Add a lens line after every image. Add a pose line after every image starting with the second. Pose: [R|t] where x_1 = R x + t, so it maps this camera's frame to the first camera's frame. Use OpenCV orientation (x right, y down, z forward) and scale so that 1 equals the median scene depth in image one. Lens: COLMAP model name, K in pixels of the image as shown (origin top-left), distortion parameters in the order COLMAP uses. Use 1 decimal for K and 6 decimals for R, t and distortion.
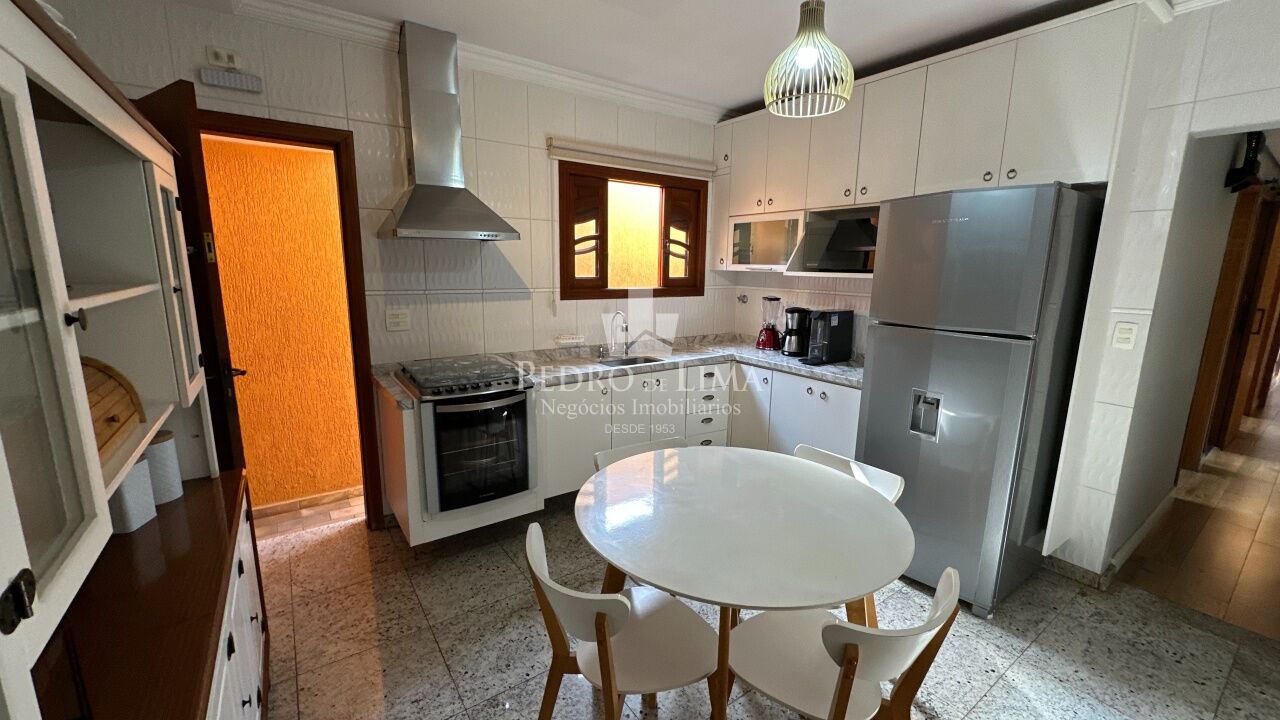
lens RADIAL K [[509.0, 0, 636.2], [0, 509.0, 361.3], [0, 0, 1]] dist [-0.007983, -0.000056]
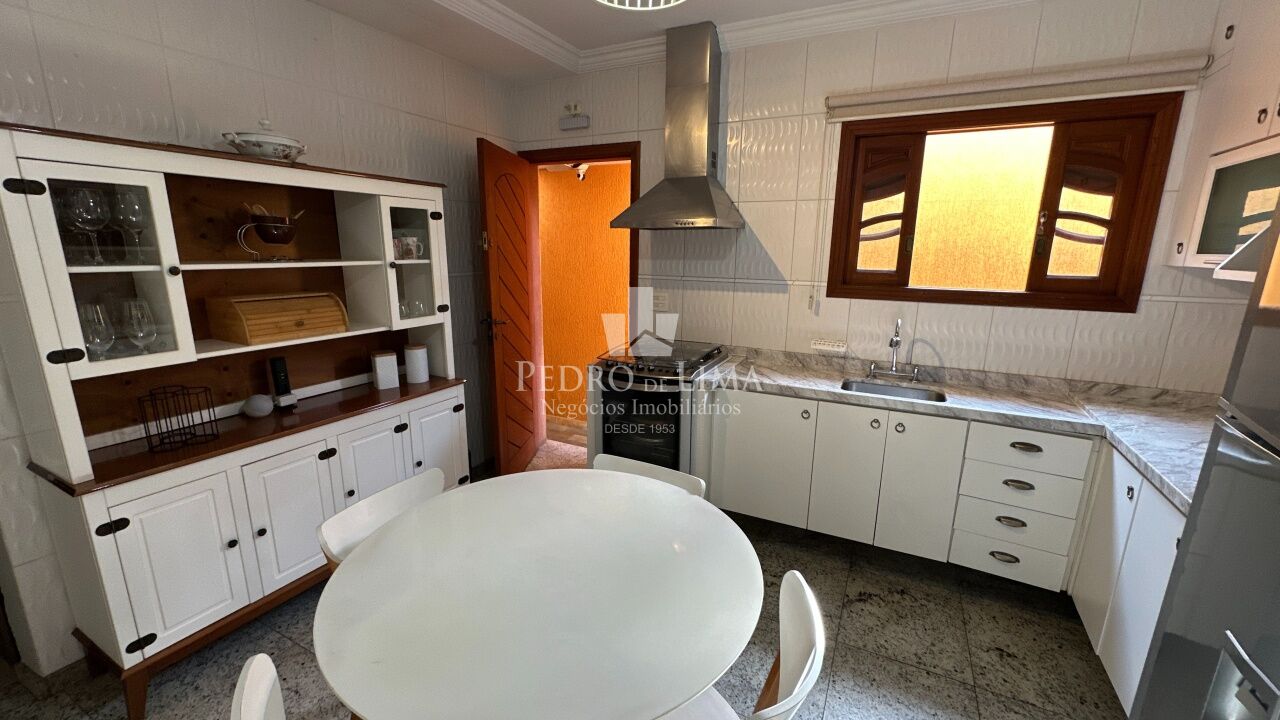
lens RADIAL K [[509.0, 0, 637.5], [0, 509.0, 361.0], [0, 0, 1]] dist [-0.007983, -0.000056]
pose [[0.463834, 0.182978, -0.866820, 0.426215], [-0.169865, 0.978653, 0.115691, -0.060620], [0.869485, 0.093581, 0.485014, 0.340663]]
